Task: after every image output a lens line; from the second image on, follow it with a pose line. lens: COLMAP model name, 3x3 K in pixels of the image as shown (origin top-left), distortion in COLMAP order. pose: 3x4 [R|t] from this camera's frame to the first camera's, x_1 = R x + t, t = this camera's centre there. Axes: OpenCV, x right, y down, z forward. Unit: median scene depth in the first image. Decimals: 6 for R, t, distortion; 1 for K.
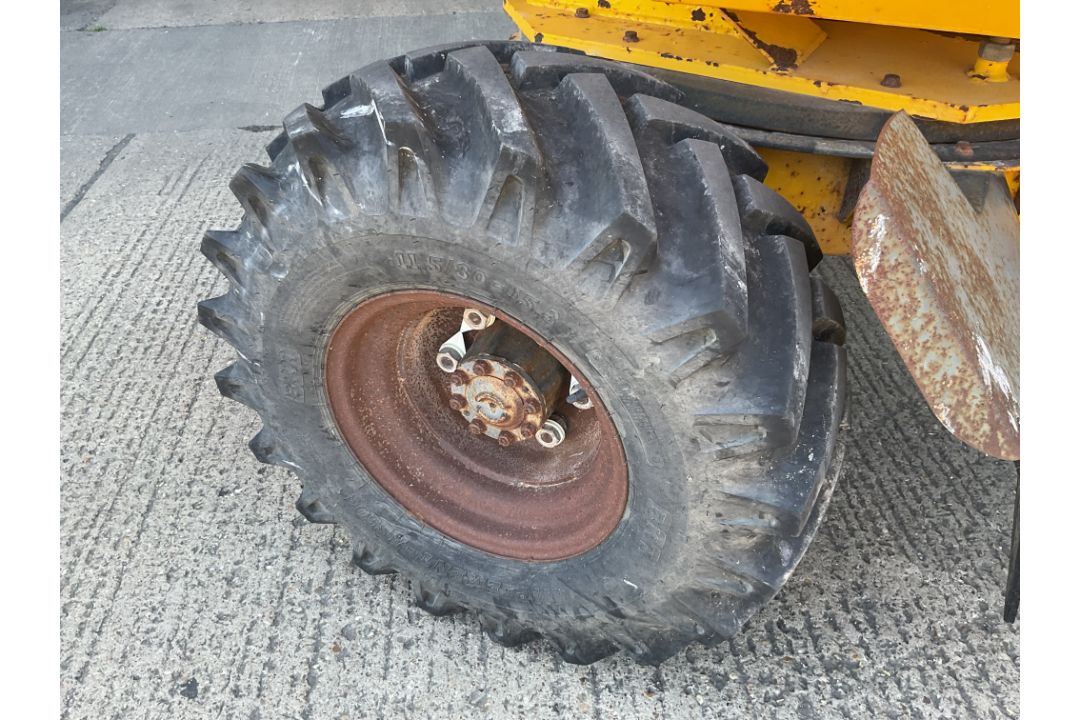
lens RADIAL K [[794.3, 0, 538.3], [0, 794.3, 359.5], [0, 0, 1]] dist [0.045076, -0.073860]
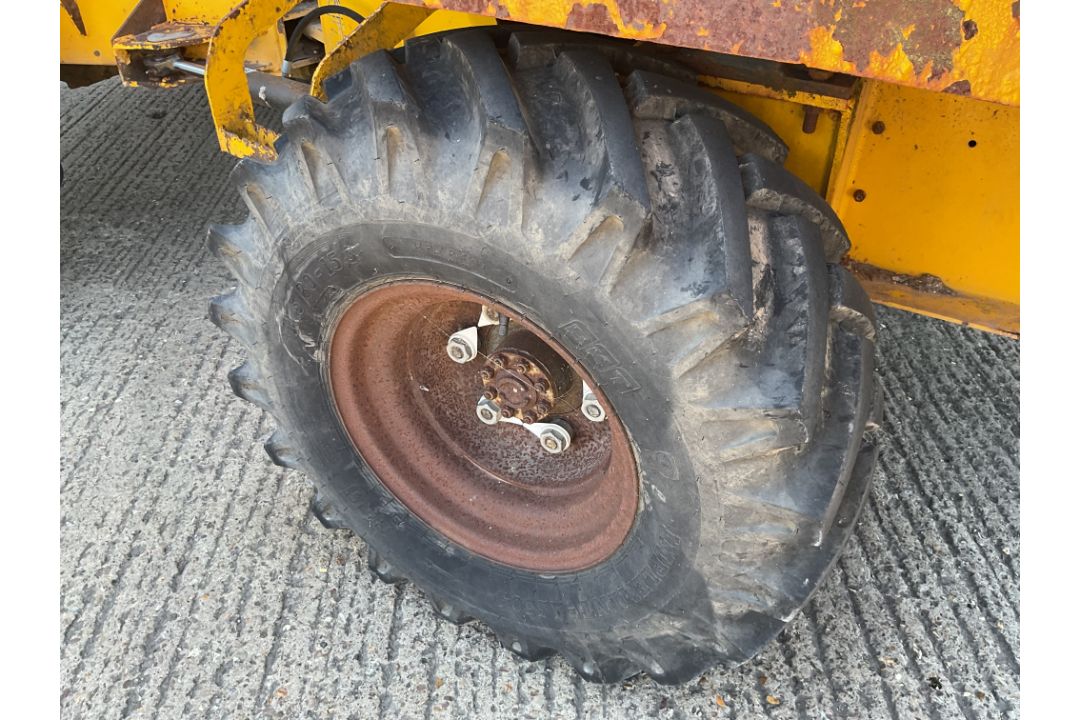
lens RADIAL K [[794.3, 0, 539.4], [0, 794.3, 353.3], [0, 0, 1]] dist [0.045076, -0.073860]
pose [[0.999130, 0.024436, -0.033793, 1.847500], [-0.024671, 0.999674, -0.006529, 0.534839], [0.033622, 0.007357, 0.999408, -0.637260]]
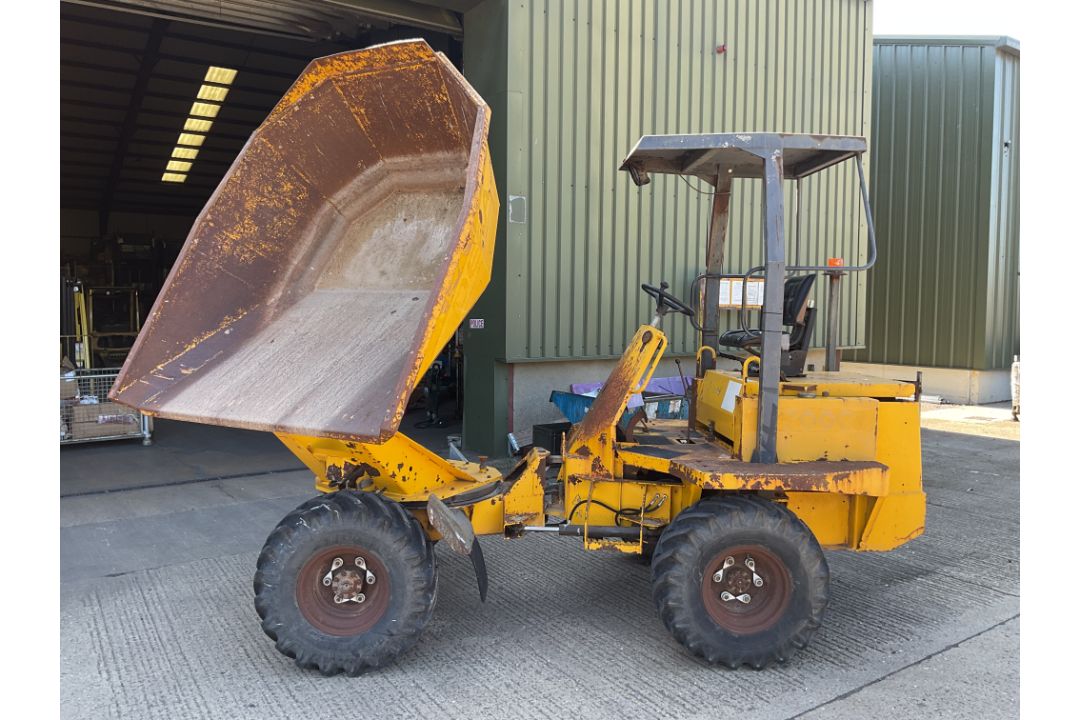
lens RADIAL K [[794.3, 0, 540.5], [0, 794.3, 368.0], [0, 0, 1]] dist [0.045076, -0.073860]
pose [[0.879846, -0.022636, 0.474719, -1.090544], [0.278287, 0.834254, -0.476001, 1.338733], [-0.385261, 0.550916, 0.740314, -2.843448]]
